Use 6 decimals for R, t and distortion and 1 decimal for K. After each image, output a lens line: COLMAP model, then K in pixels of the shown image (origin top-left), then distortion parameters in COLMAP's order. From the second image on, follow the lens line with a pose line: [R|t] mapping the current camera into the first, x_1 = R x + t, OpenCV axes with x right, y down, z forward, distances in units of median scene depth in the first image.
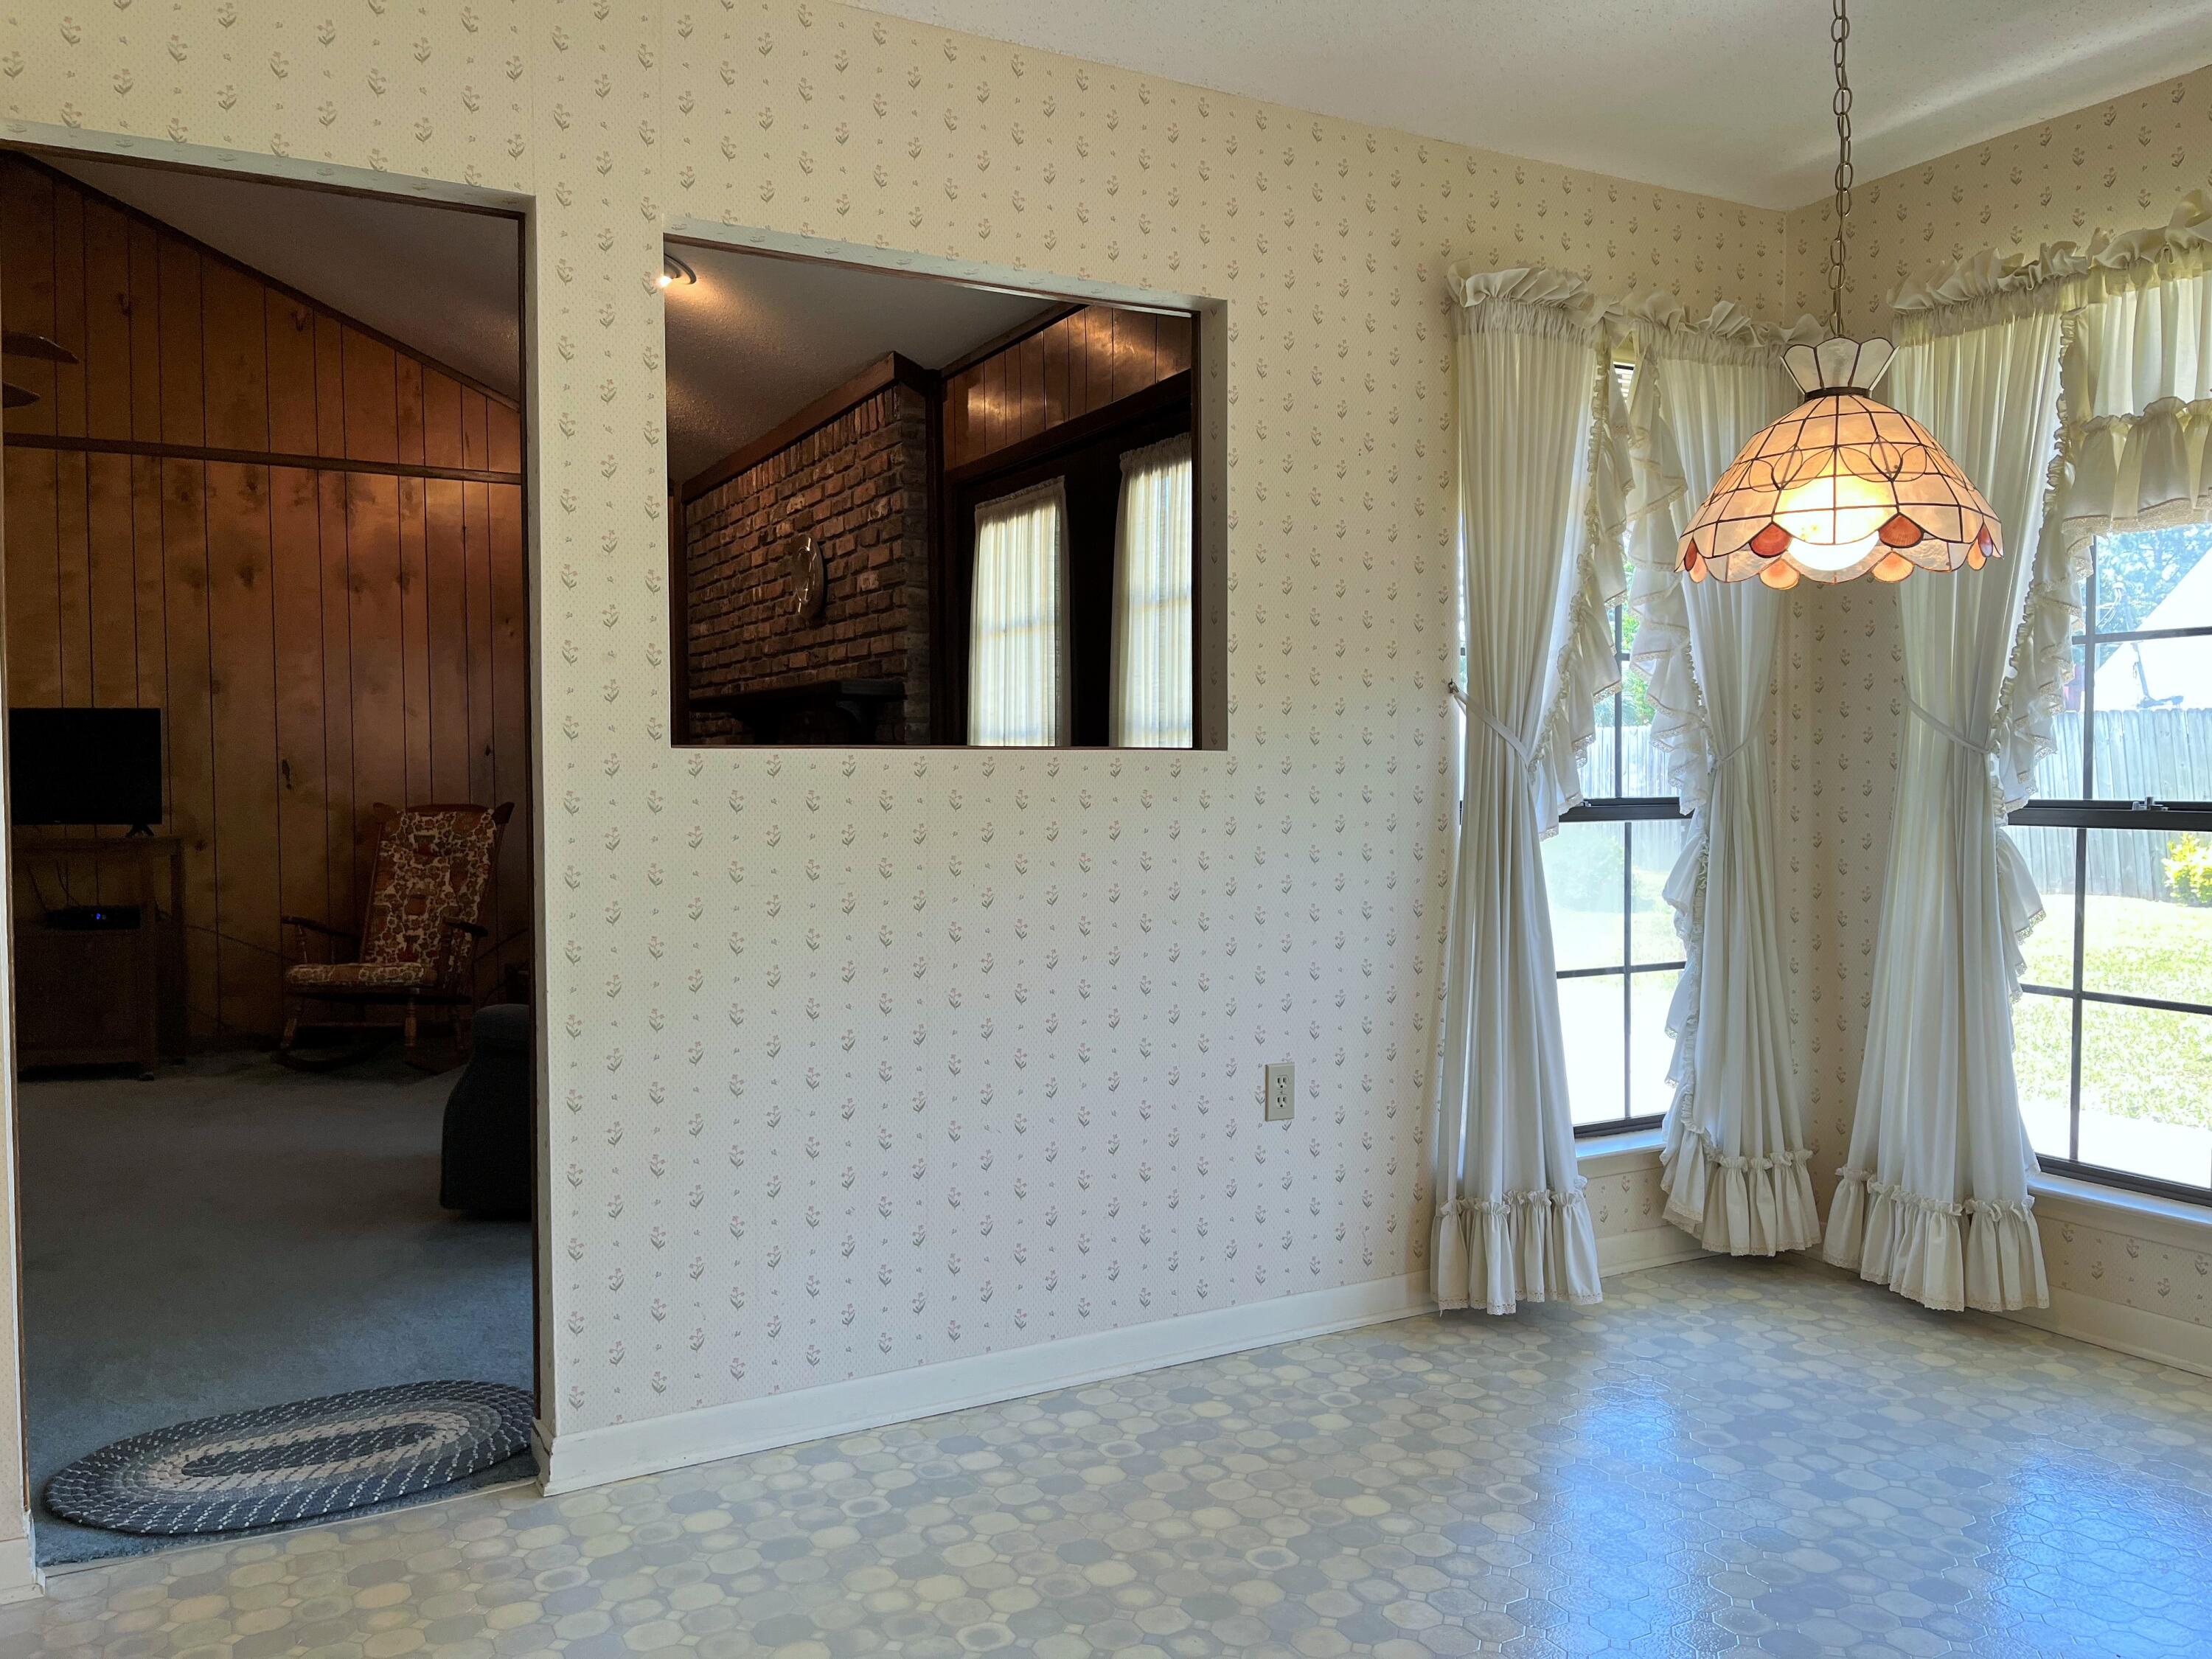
lens RADIAL K [[1665.8, 0, 1106.0], [0, 1665.8, 829.5], [0, 0, 1]] dist [0.062137, -0.087491]
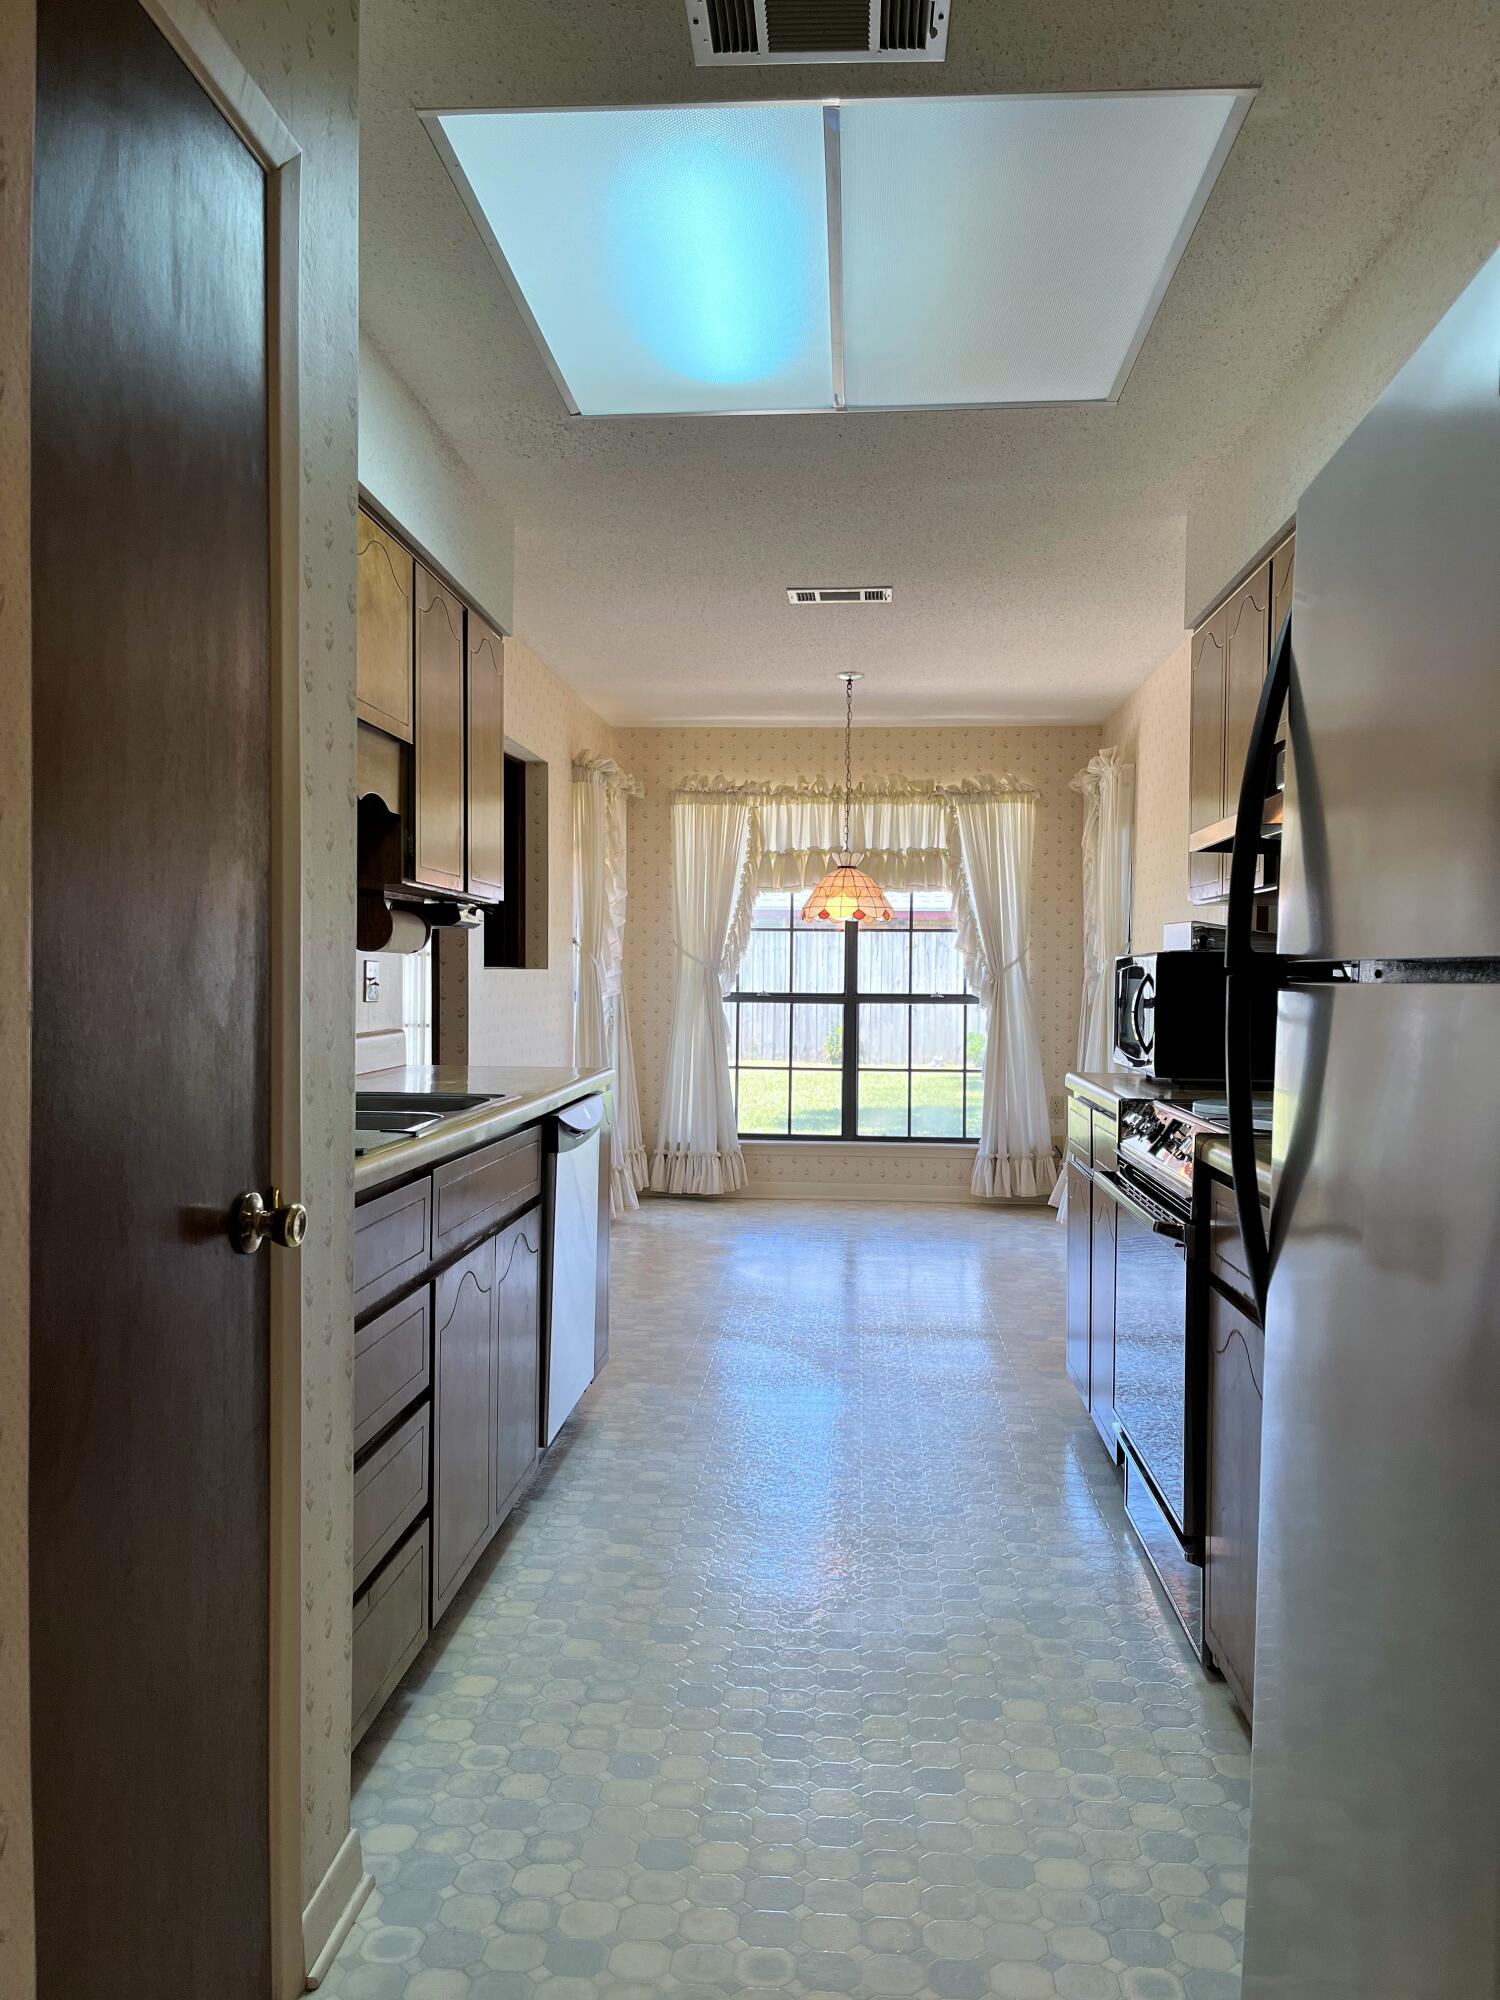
lens RADIAL K [[1506.2, 0, 752.2], [0, 1506.2, 1001.8], [0, 0, 1]] dist [0.062137, -0.087491]
pose [[0.547898, -0.016748, 0.836378, -1.394355], [0.014165, 0.999842, 0.010742, -0.027066], [-0.836425, 0.005961, 0.548049, -0.291090]]
